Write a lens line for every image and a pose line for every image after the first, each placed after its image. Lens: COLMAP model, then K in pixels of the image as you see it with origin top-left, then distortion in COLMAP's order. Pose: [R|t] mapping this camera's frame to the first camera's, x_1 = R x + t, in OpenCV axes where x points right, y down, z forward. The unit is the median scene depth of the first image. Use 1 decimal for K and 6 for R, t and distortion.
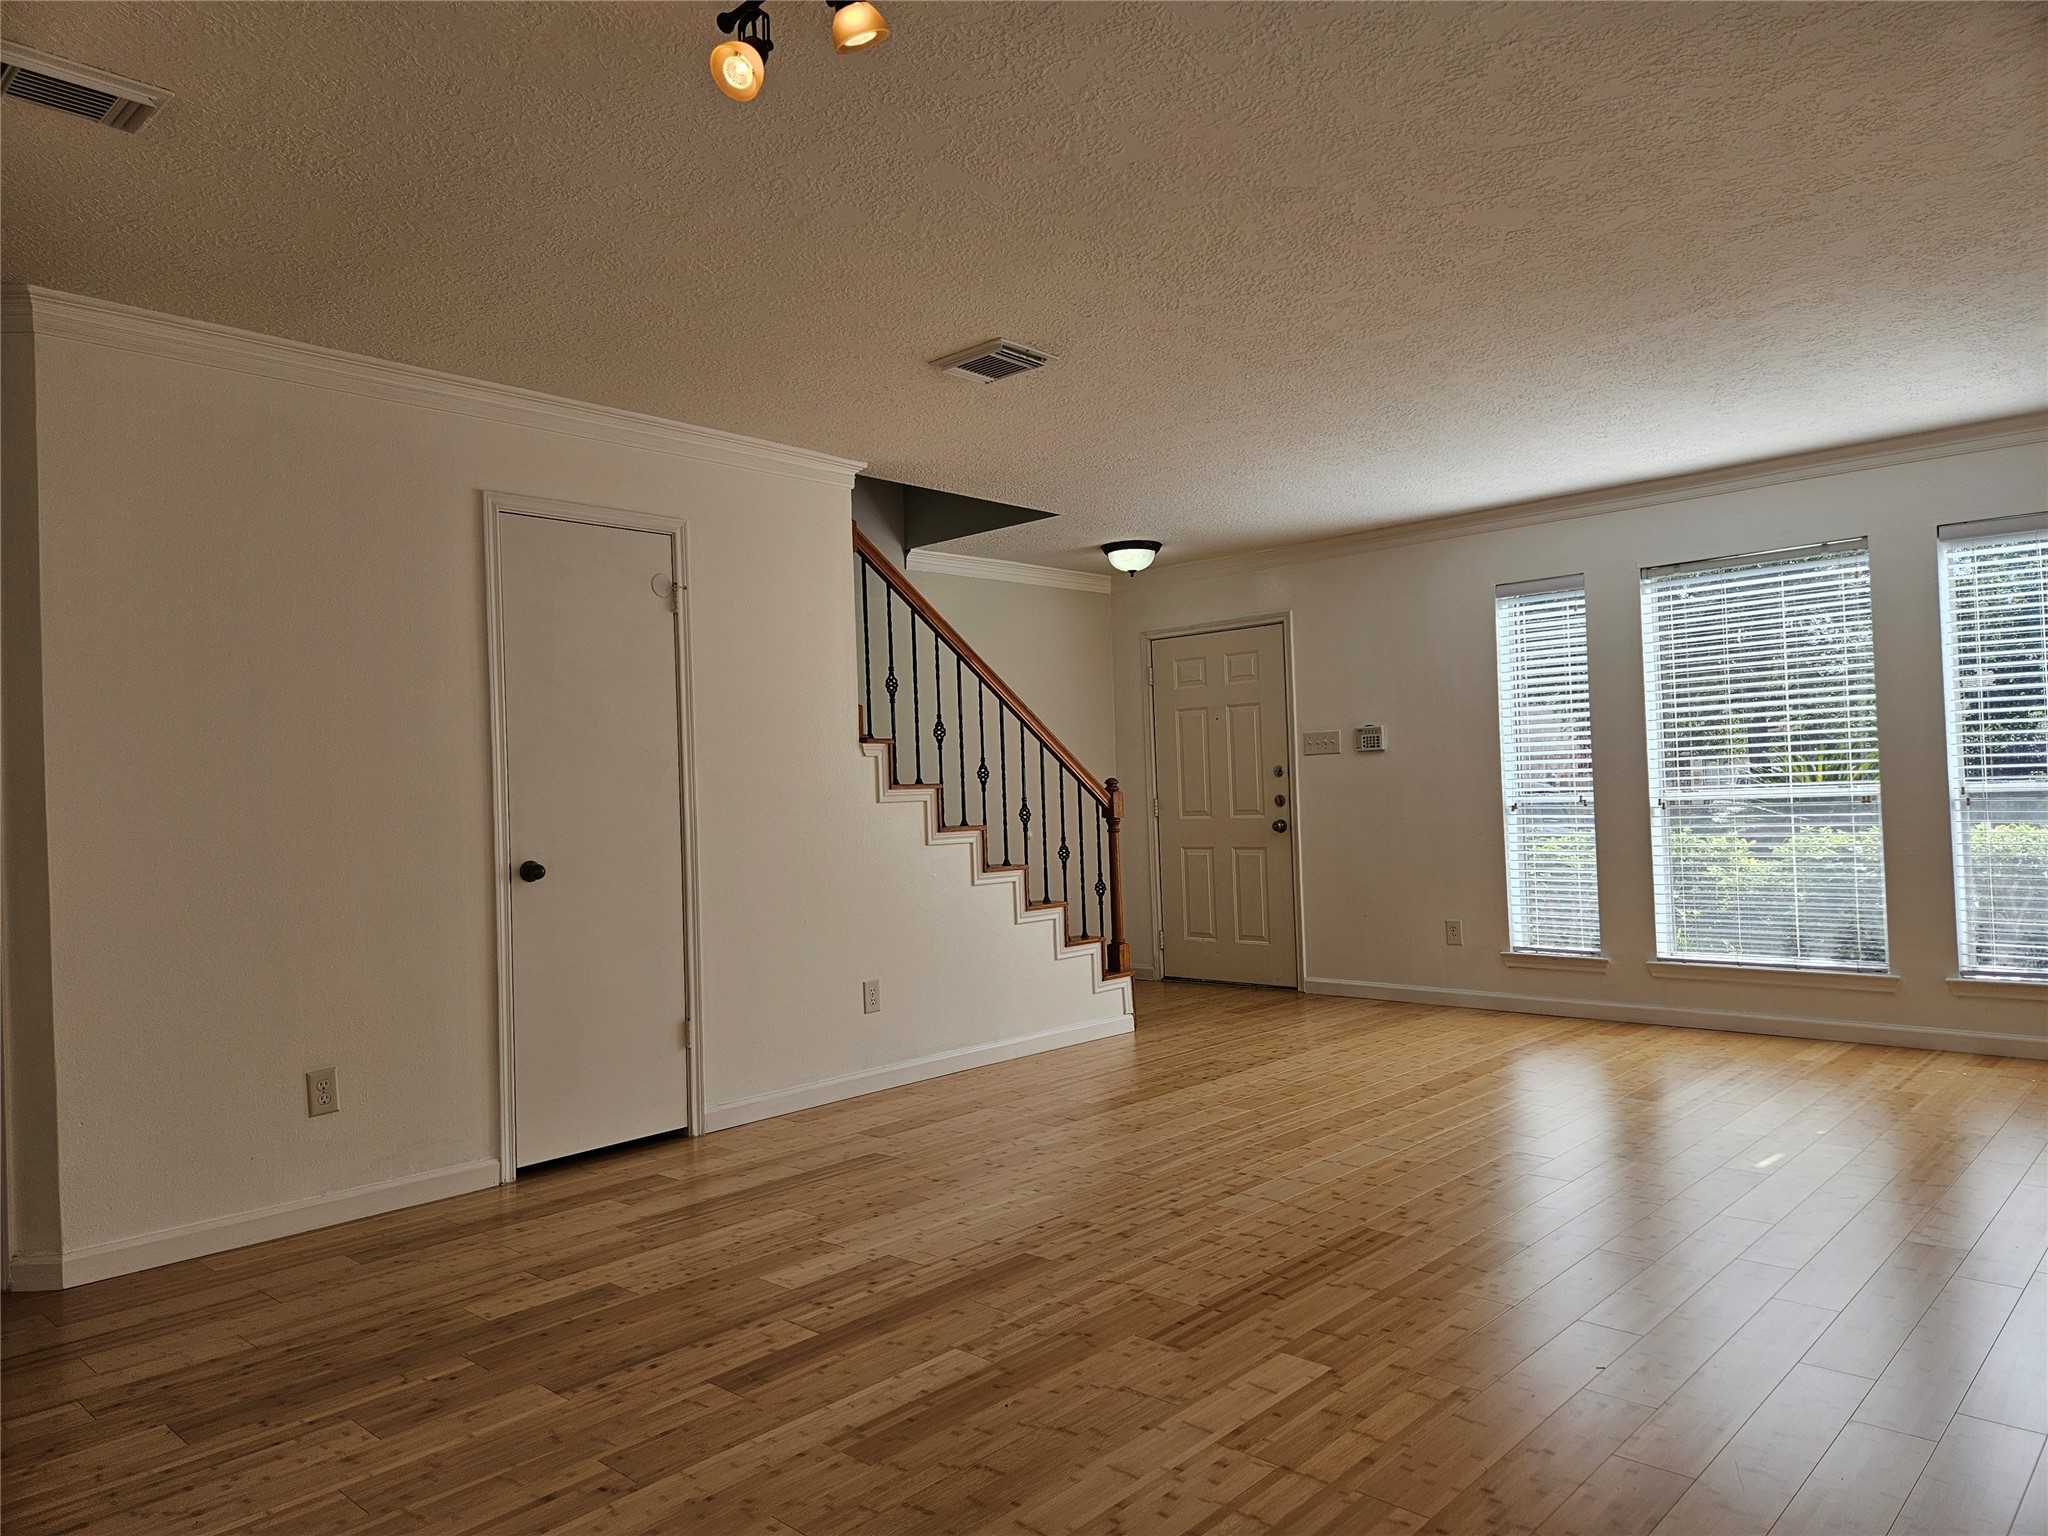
lens RADIAL K [[1363.0, 0, 1017.9], [0, 1363.0, 772.5], [0, 0, 1]] dist [0.086193, -0.082448]
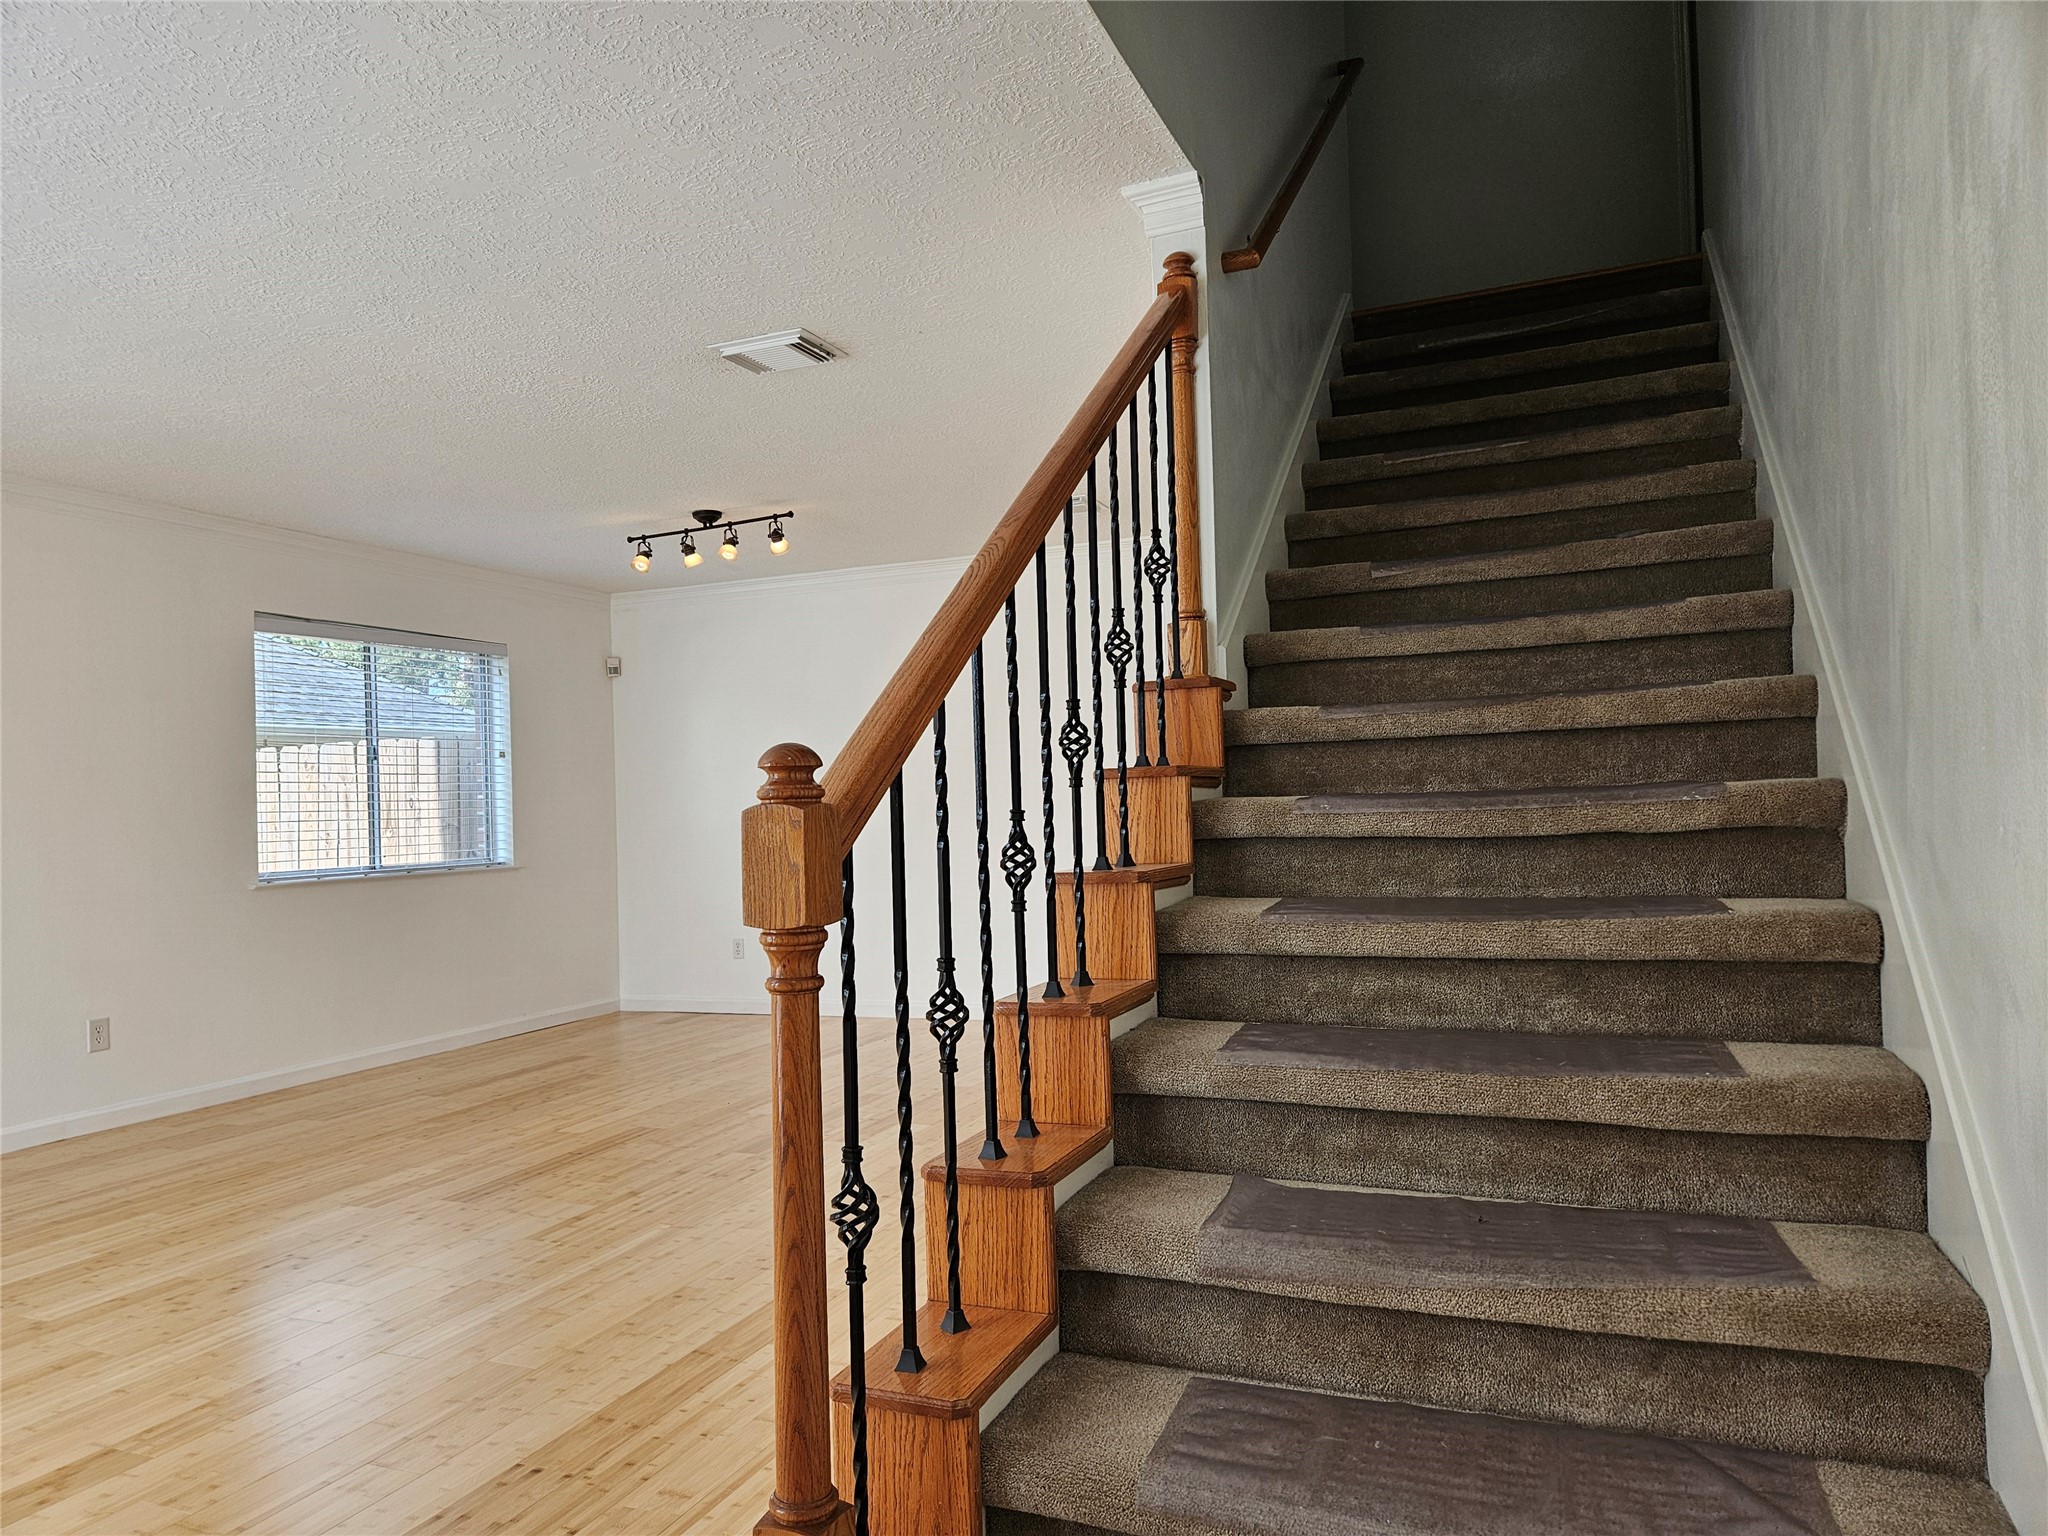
lens RADIAL K [[1370.0, 0, 1016.4], [0, 1370.0, 777.9], [0, 0, 1]] dist [0.084812, -0.075811]
pose [[-0.935630, 0.054982, -0.348675, 0.202898], [0.067537, 0.997429, -0.023945, 0.030682], [0.346462, -0.045952, -0.936938, 2.216420]]
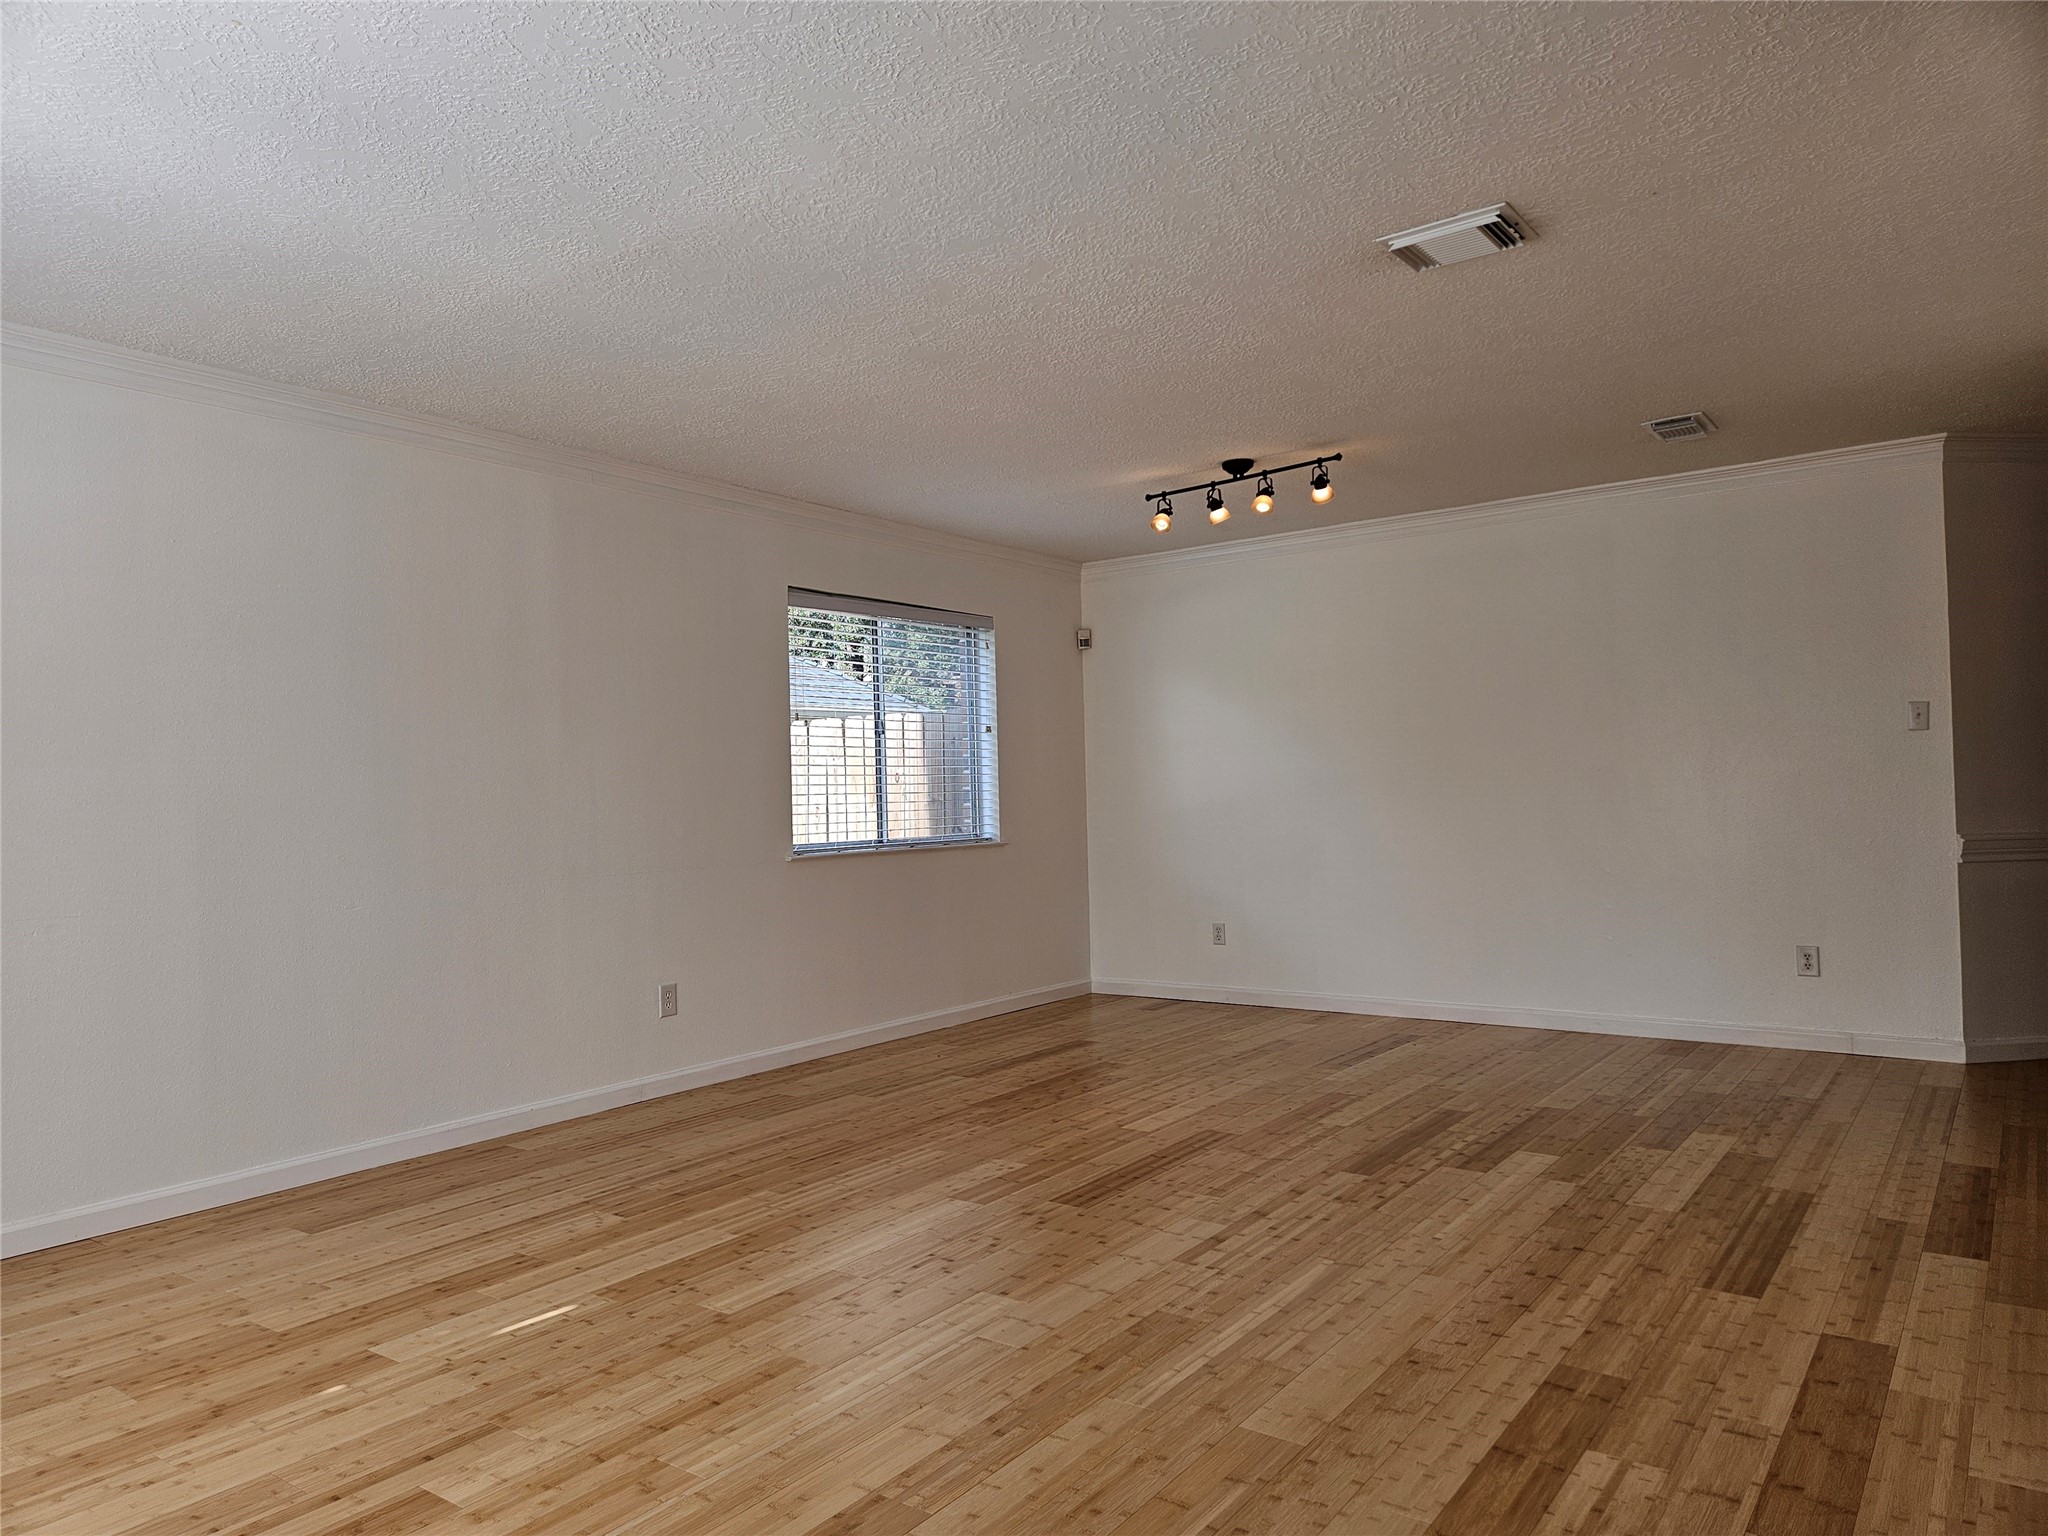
lens RADIAL K [[1363.0, 0, 1017.9], [0, 1363.0, 772.5], [0, 0, 1]] dist [0.086193, -0.082448]
pose [[-0.991202, 0.055301, -0.120249, 0.398727], [0.059244, 0.997809, -0.029466, 0.020295], [0.118356, -0.036330, -0.992306, 2.011094]]
